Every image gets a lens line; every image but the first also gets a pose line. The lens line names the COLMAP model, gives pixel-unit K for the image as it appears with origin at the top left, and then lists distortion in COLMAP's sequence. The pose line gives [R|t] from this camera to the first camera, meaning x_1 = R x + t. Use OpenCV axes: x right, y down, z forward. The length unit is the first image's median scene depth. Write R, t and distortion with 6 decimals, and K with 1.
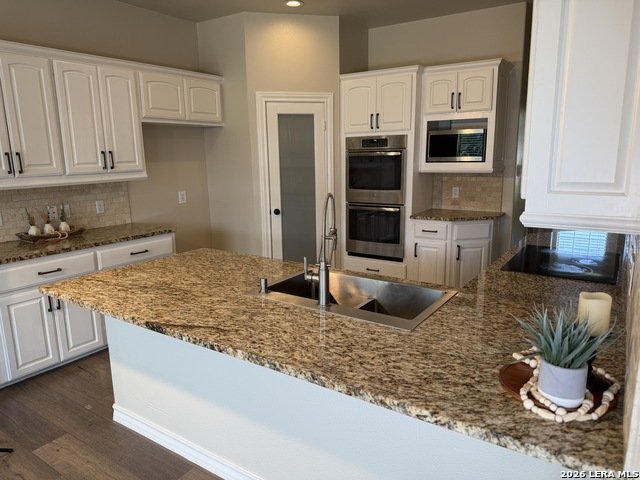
lens RADIAL K [[451.5, 0, 318.6], [0, 451.5, 241.6], [0, 0, 1]] dist [0.071196, -0.110119]
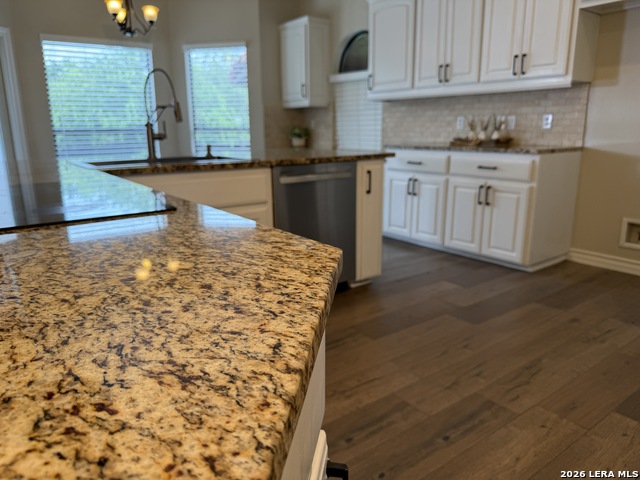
lens RADIAL K [[464.6, 0, 316.9], [0, 464.6, 242.0], [0, 0, 1]] dist [0.013505, -0.038947]
pose [[-0.340064, 0.244187, -0.908146, 0.581322], [-0.167625, 0.934494, 0.314041, -0.070304], [0.925342, 0.259022, -0.276856, 0.952557]]
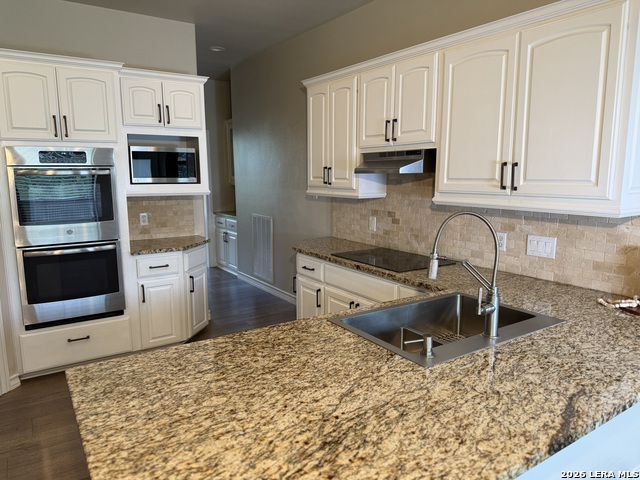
lens RADIAL K [[451.5, 0, 318.6], [0, 451.5, 241.6], [0, 0, 1]] dist [0.071196, -0.110119]
pose [[0.379445, -0.125127, 0.916714, -0.460808], [0.175133, 0.982614, 0.061631, -0.078580], [-0.908488, 0.137162, 0.394762, 0.466027]]
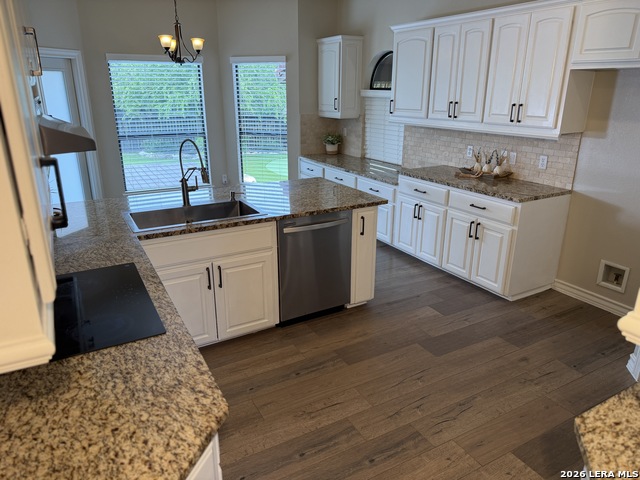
lens RADIAL K [[451.5, 0, 318.6], [0, 451.5, 241.6], [0, 0, 1]] dist [0.071196, -0.110119]
pose [[-0.454464, 0.300139, -0.838677, 0.627513], [-0.166777, 0.896204, 0.411100, -0.257781], [0.875013, 0.326702, -0.357237, 1.045162]]
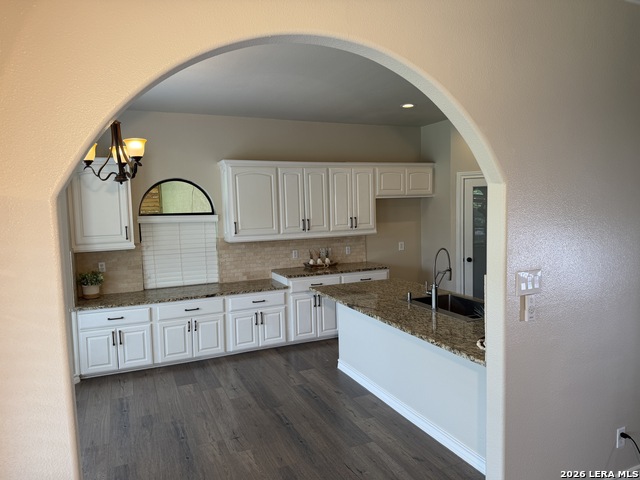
lens RADIAL K [[447.2, 0, 320.0], [0, 447.2, 240.0], [0, 0, 1]] dist [0.138018, -0.263681]
pose [[0.847454, 0.033027, -0.529840, 0.294540], [-0.089715, 0.992617, -0.081623, 0.028156], [0.523233, 0.116706, 0.844161, -0.423924]]
